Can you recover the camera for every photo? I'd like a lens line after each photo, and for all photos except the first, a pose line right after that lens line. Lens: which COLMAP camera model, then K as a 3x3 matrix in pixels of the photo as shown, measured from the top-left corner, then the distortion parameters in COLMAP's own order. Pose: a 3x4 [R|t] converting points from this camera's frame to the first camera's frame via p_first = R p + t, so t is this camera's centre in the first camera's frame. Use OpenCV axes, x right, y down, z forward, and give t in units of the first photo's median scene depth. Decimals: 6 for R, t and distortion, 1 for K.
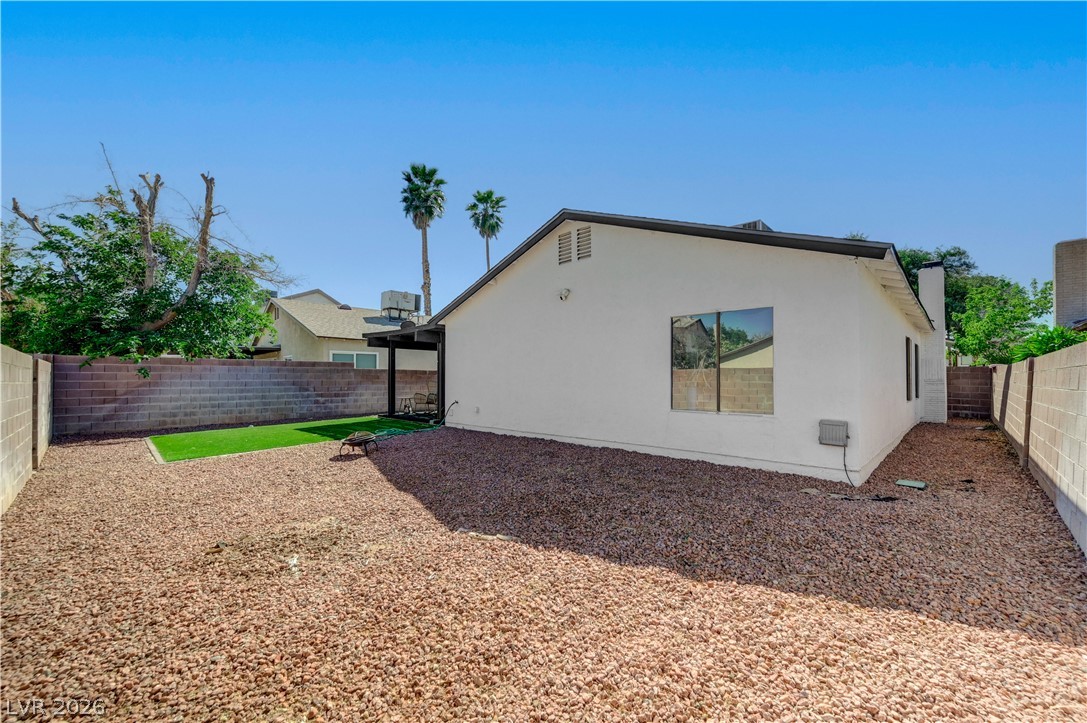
lens RADIAL K [[430.6, 0, 547.9], [0, 430.6, 369.6], [0, 0, 1]] dist [0.001026, -0.000172]
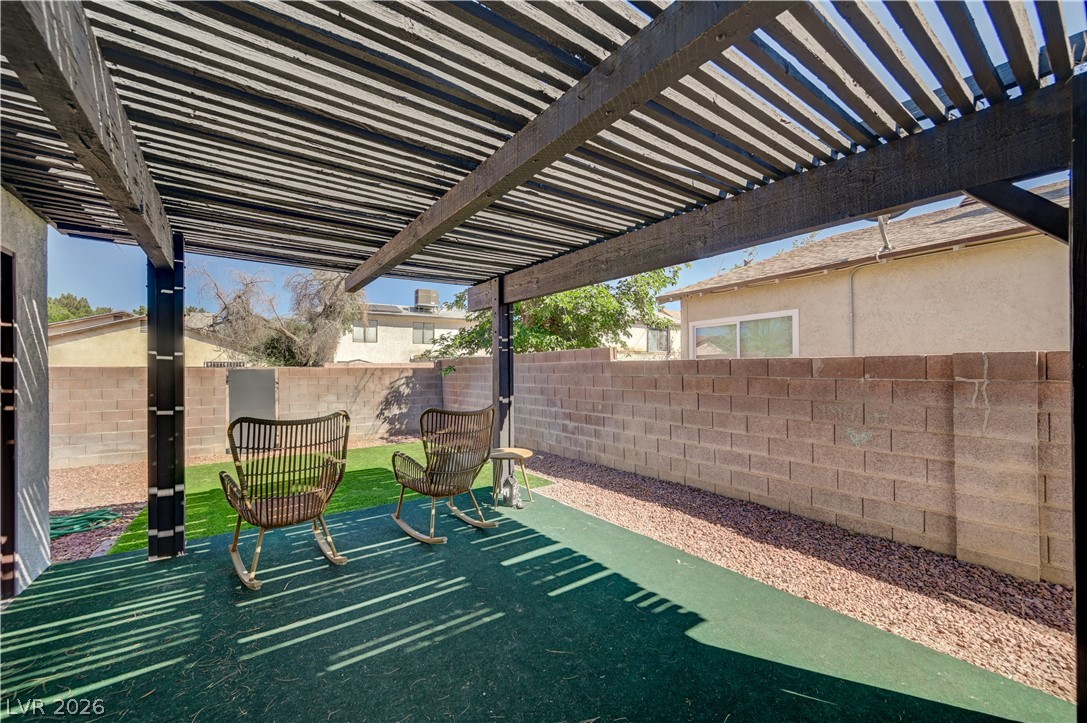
lens RADIAL K [[430.6, 0, 547.9], [0, 430.6, 369.6], [0, 0, 1]] dist [0.001026, -0.000172]
pose [[-0.182503, -0.001154, -0.983205, -0.020949], [0.029797, 0.999534, -0.006704, 0.007449], [0.982754, -0.030520, -0.182383, 1.203764]]
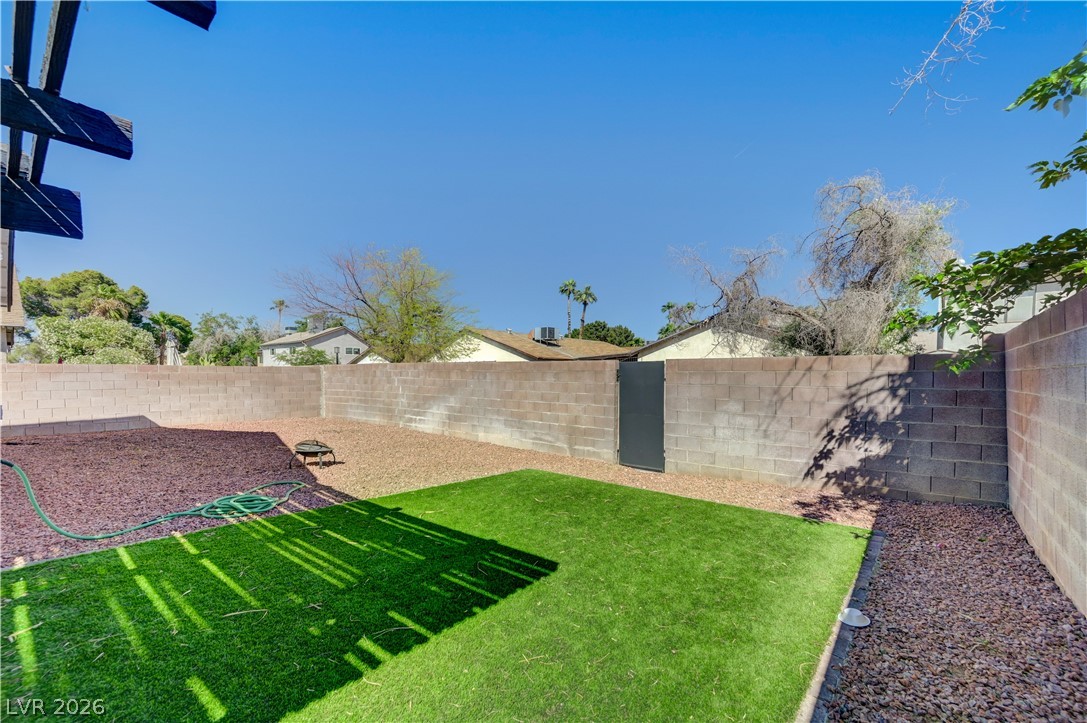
lens RADIAL K [[434.3, 0, 547.2], [0, 434.3, 379.3], [0, 0, 1]] dist [-0.014008, -0.000078]
pose [[-0.997963, 0.001223, -0.063790, -0.507482], [0.001954, 0.999933, -0.011392, 0.017122], [0.063772, -0.011493, -0.997898, 1.138419]]
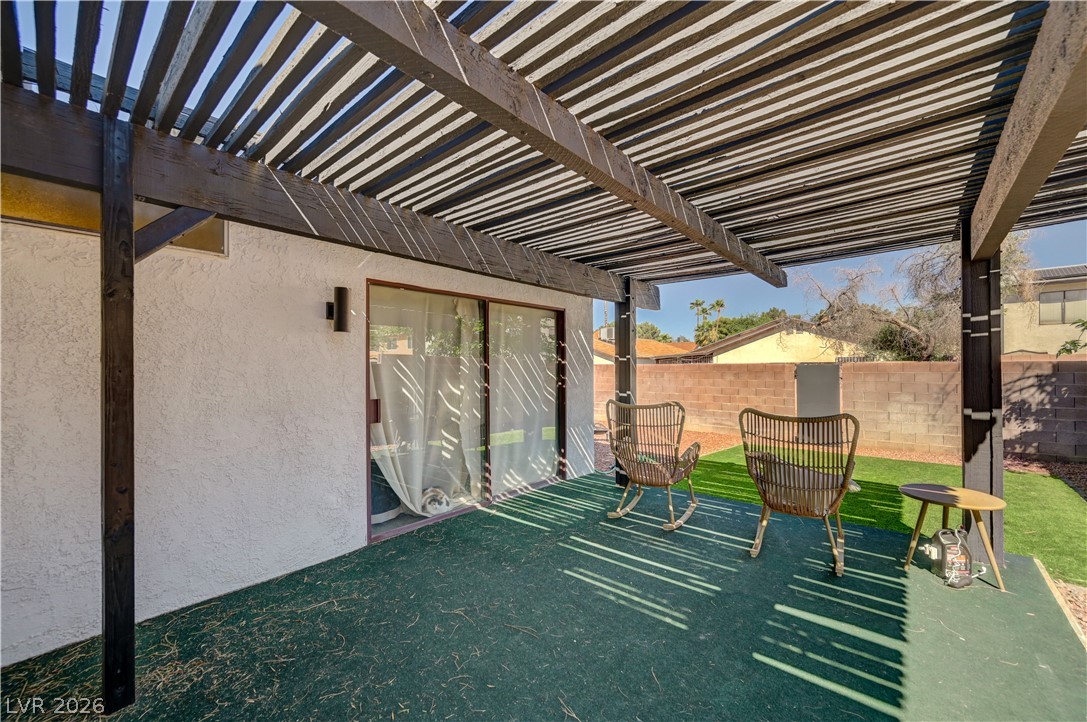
lens RADIAL K [[430.6, 0, 547.9], [0, 430.6, 369.1], [0, 0, 1]] dist [0.001026, -0.000172]
pose [[-0.999009, 0.003632, -0.044368, -0.140358], [0.004664, 0.999720, -0.023179, 0.009754], [0.044271, -0.023363, -0.998746, 1.325537]]
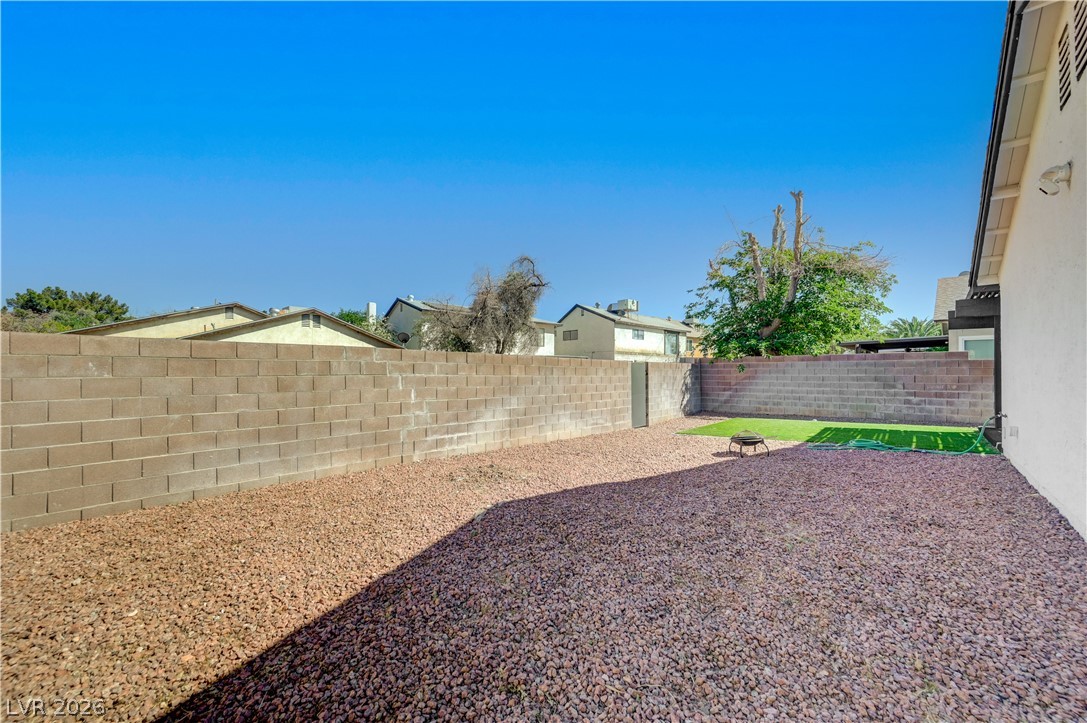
lens RADIAL K [[430.6, 0, 547.9], [0, 430.6, 369.6], [0, 0, 1]] dist [0.001026, -0.000172]
pose [[0.030893, -0.005410, -0.999508, 0.298172], [0.022297, 0.999740, -0.004722, 0.001951], [0.999274, -0.022140, 0.031006, 0.321327]]
